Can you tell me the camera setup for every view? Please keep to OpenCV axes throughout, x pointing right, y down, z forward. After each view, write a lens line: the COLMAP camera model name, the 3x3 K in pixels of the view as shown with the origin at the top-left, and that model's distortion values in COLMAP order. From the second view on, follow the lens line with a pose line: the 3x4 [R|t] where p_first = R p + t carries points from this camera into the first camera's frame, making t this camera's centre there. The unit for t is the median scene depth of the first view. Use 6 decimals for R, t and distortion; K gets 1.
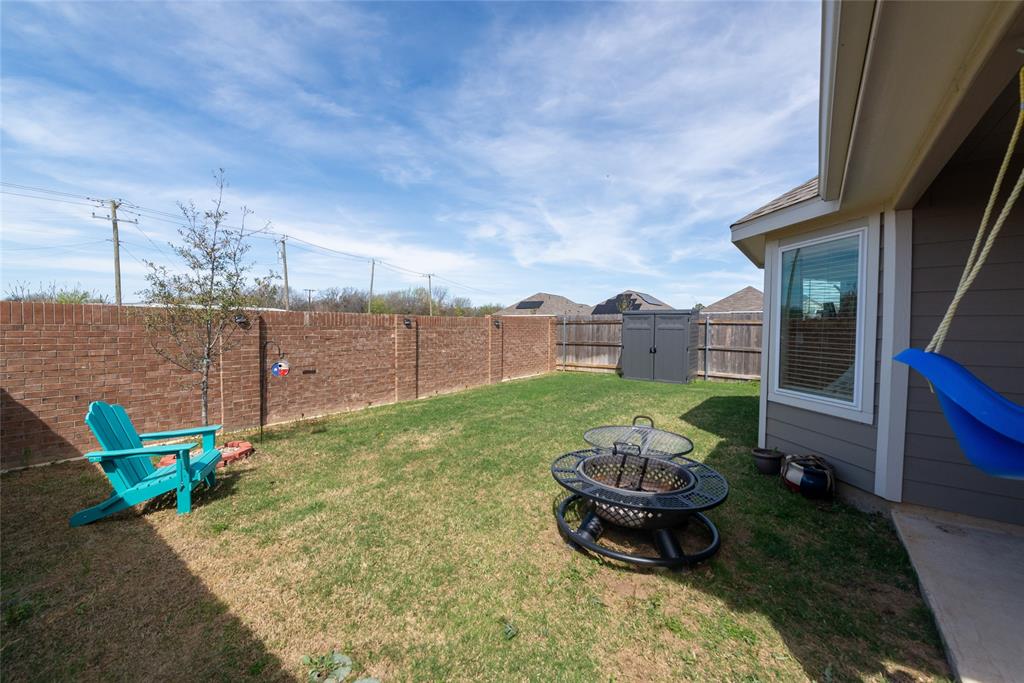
lens RADIAL K [[399.7, 0, 511.7], [0, 399.7, 343.1], [0, 0, 1]] dist [0.007846, -0.000483]
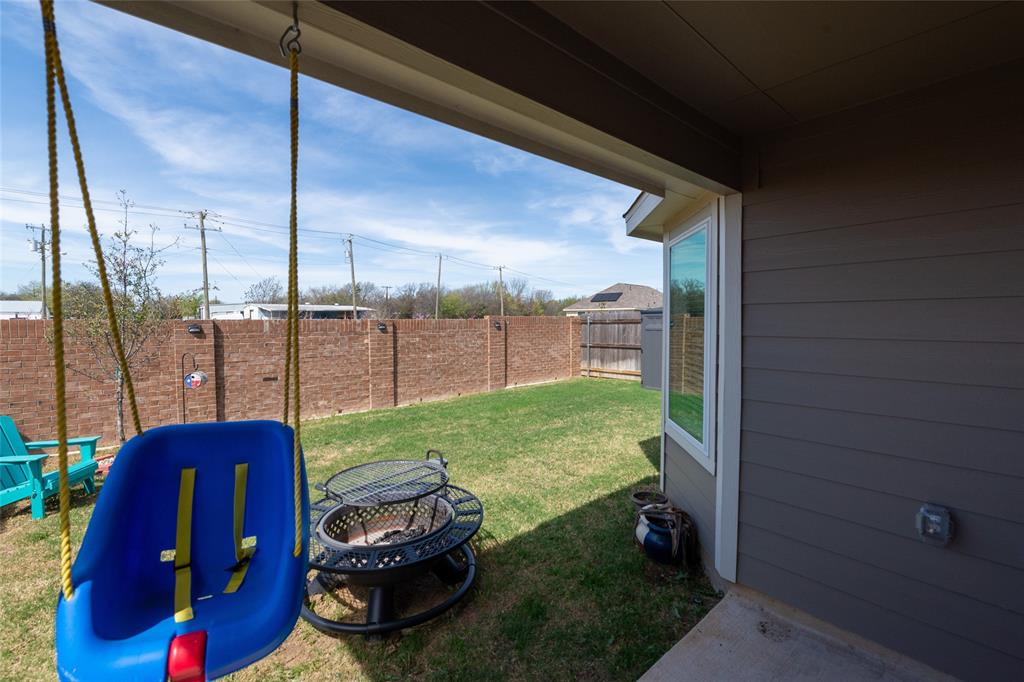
lens RADIAL K [[436.7, 0, 512.0], [0, 436.7, 341.0], [0, 0, 1]] dist [0.006265, -0.000618]
pose [[0.978543, -0.002124, -0.206033, 0.228904], [0.003120, 0.999985, 0.004510, -0.019336], [0.206020, -0.005056, 0.978535, 0.036192]]
